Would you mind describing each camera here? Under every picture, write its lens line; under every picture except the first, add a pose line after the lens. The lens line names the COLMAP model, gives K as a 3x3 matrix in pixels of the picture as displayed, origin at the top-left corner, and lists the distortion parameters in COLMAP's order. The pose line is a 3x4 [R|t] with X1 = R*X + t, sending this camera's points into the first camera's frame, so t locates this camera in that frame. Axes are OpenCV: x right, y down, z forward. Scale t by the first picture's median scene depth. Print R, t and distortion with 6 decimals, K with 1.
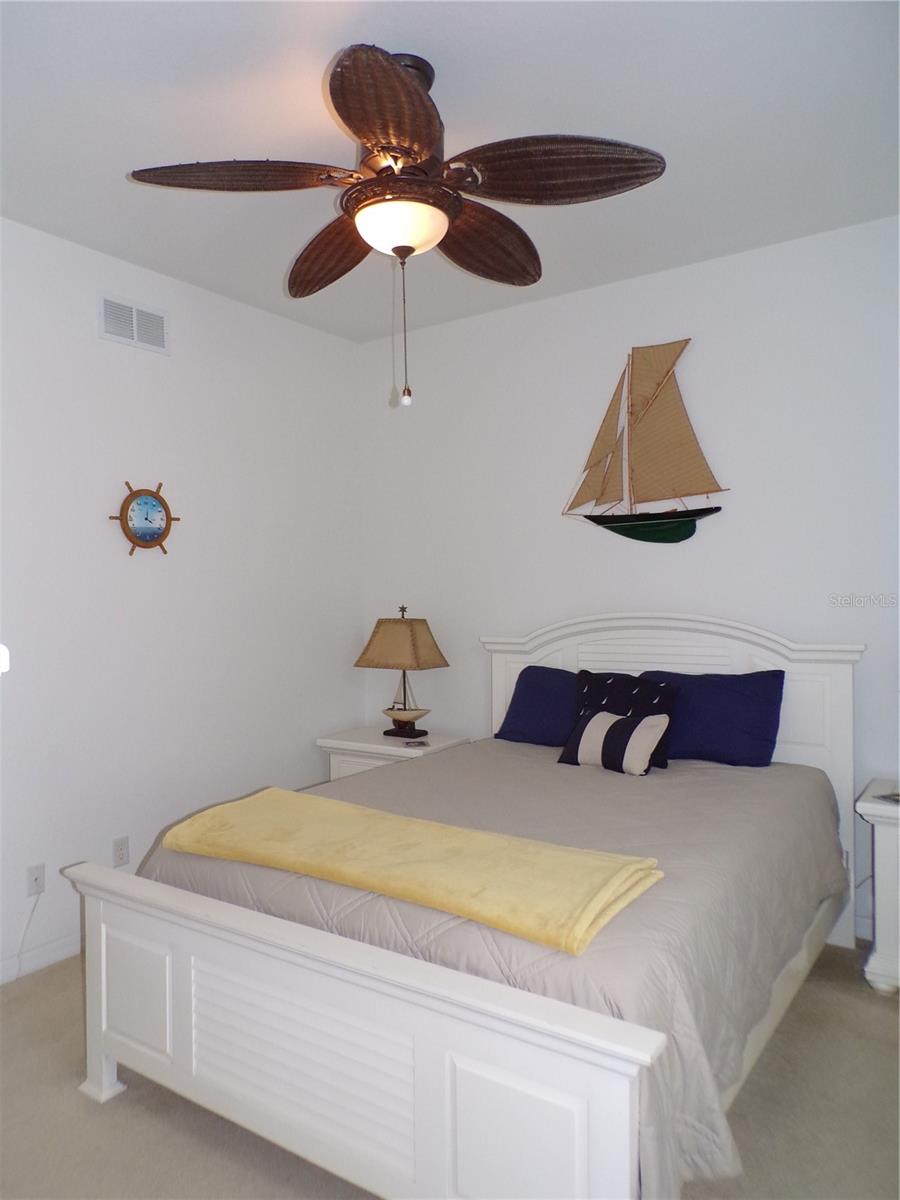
lens RADIAL K [[815.0, 0, 434.5], [0, 815.0, 600.3], [0, 0, 1]] dist [0.001346, 0.003900]
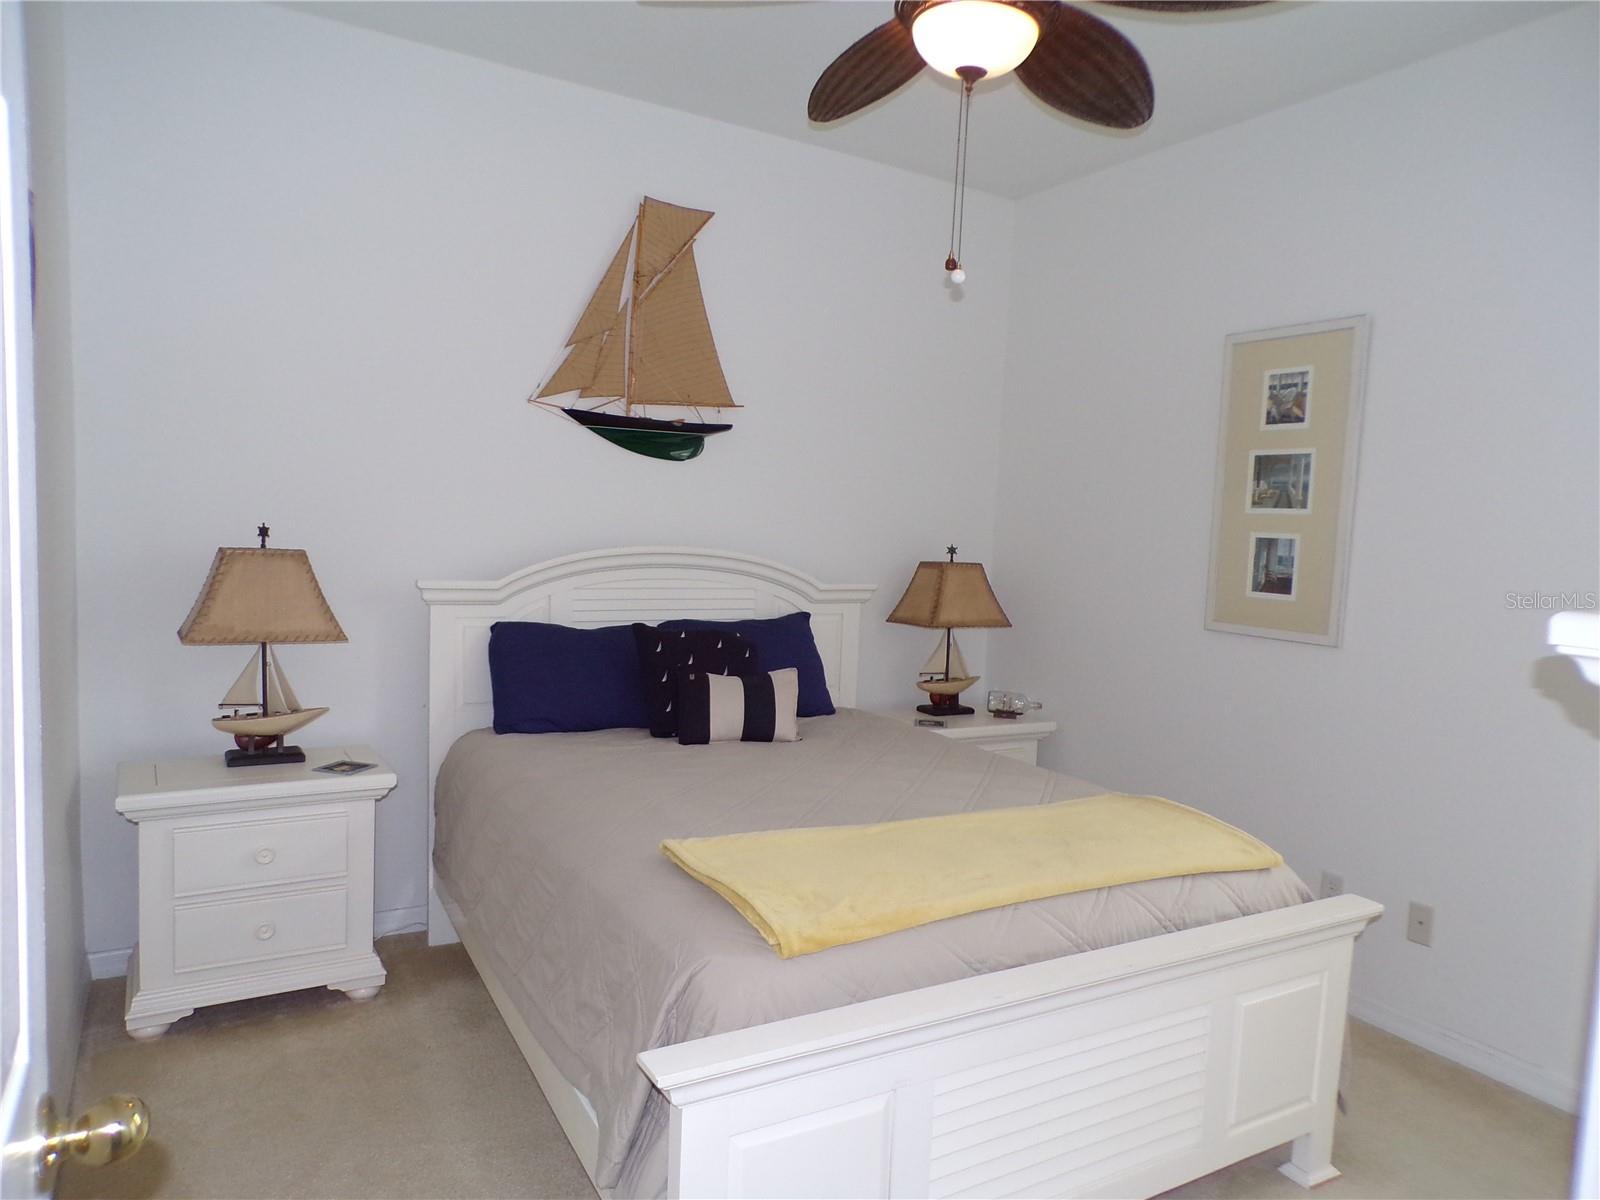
lens RADIAL K [[1086.7, 0, 796.0], [0, 1086.7, 605.7], [0, 0, 1]] dist [0.001346, 0.003900]
pose [[0.425770, -0.036729, 0.904085, -0.622864], [-0.037695, 0.997588, 0.058280, 0.005352], [-0.904046, -0.058893, 0.423359, 0.421927]]
